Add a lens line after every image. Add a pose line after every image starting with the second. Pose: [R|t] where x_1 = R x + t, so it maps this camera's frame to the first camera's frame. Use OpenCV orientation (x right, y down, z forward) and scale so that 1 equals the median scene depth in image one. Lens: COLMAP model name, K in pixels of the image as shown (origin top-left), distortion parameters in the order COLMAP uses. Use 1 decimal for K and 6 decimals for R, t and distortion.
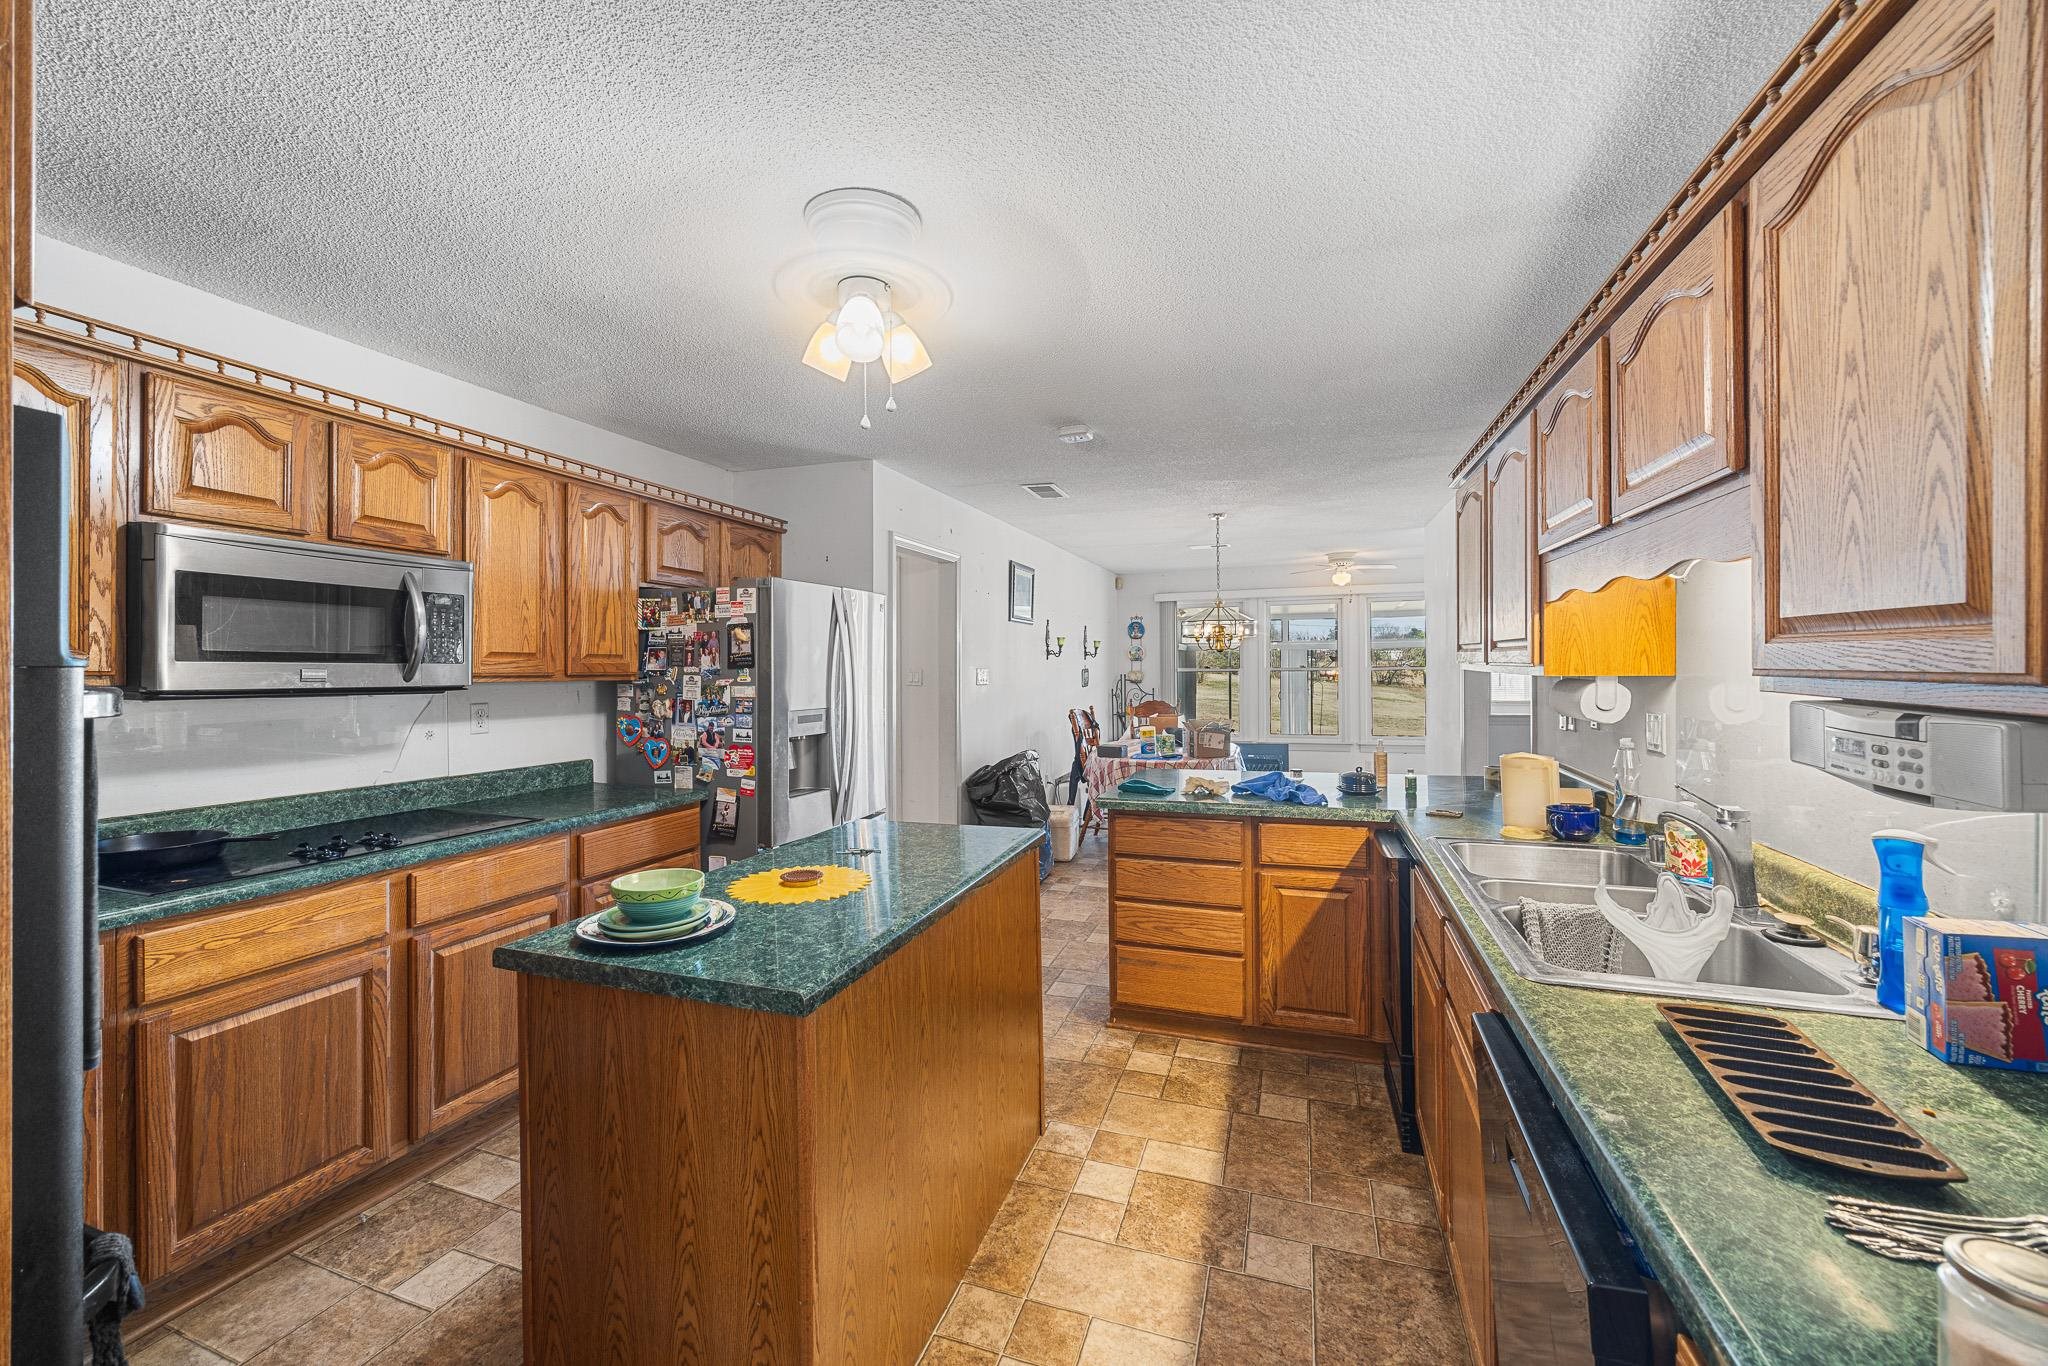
lens RADIAL K [[794.2, 0, 1035.4], [0, 794.2, 667.0], [0, 0, 1]] dist [0.000706, -0.000023]
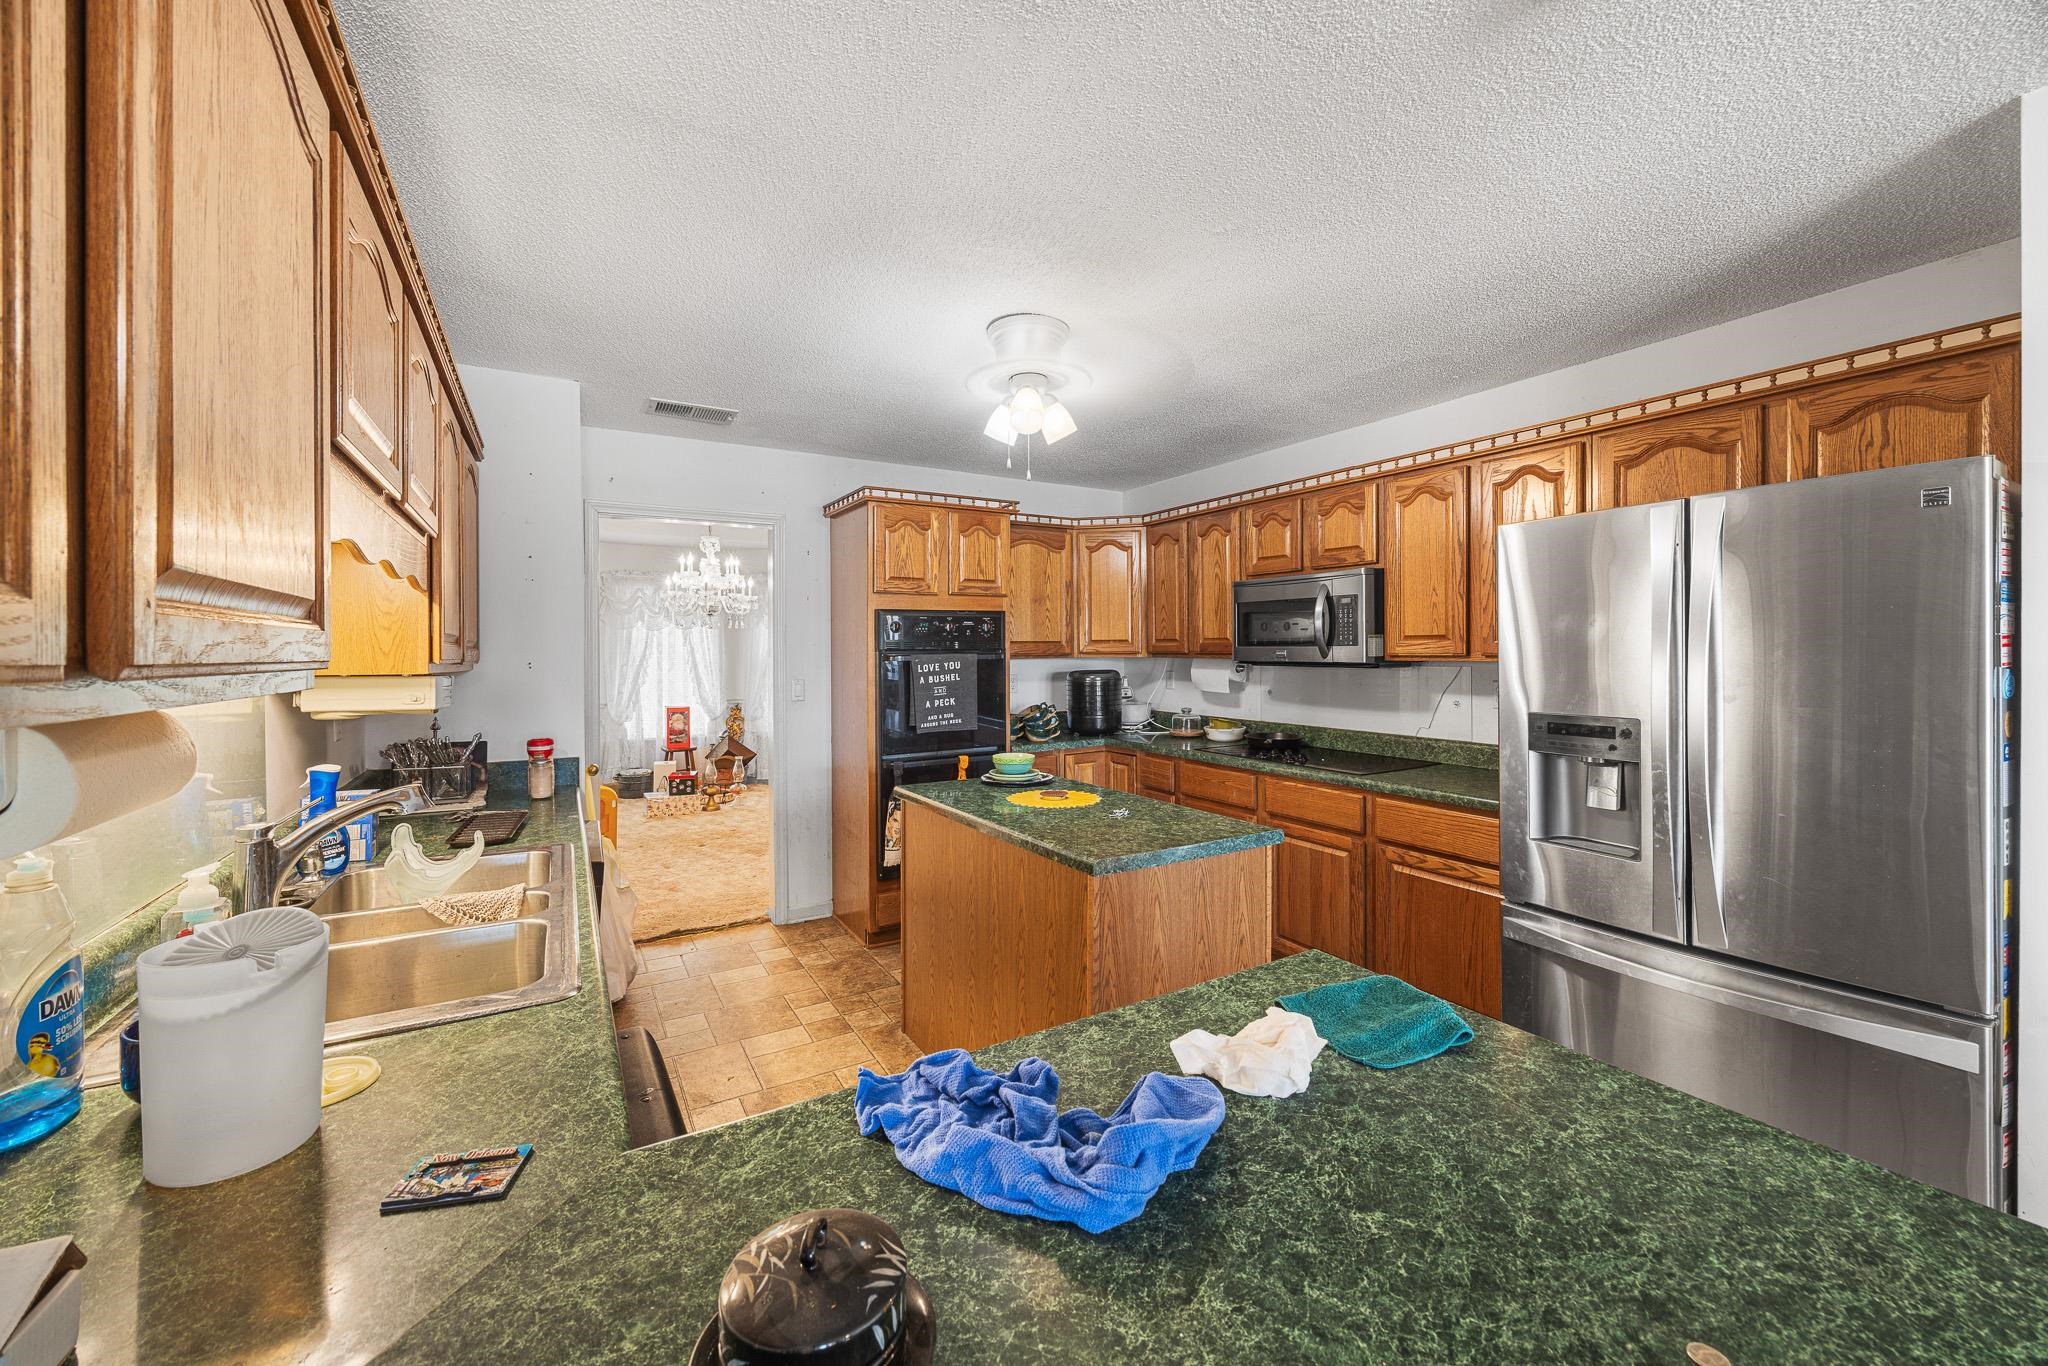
lens RADIAL K [[794.2, 0, 1035.4], [0, 794.2, 667.0], [0, 0, 1]] dist [0.000706, -0.000023]
pose [[-0.639746, -0.013715, -0.768464, 0.555647], [-0.020420, 0.999791, -0.000845, 0.037654], [0.768315, 0.015151, -0.639892, 1.284554]]
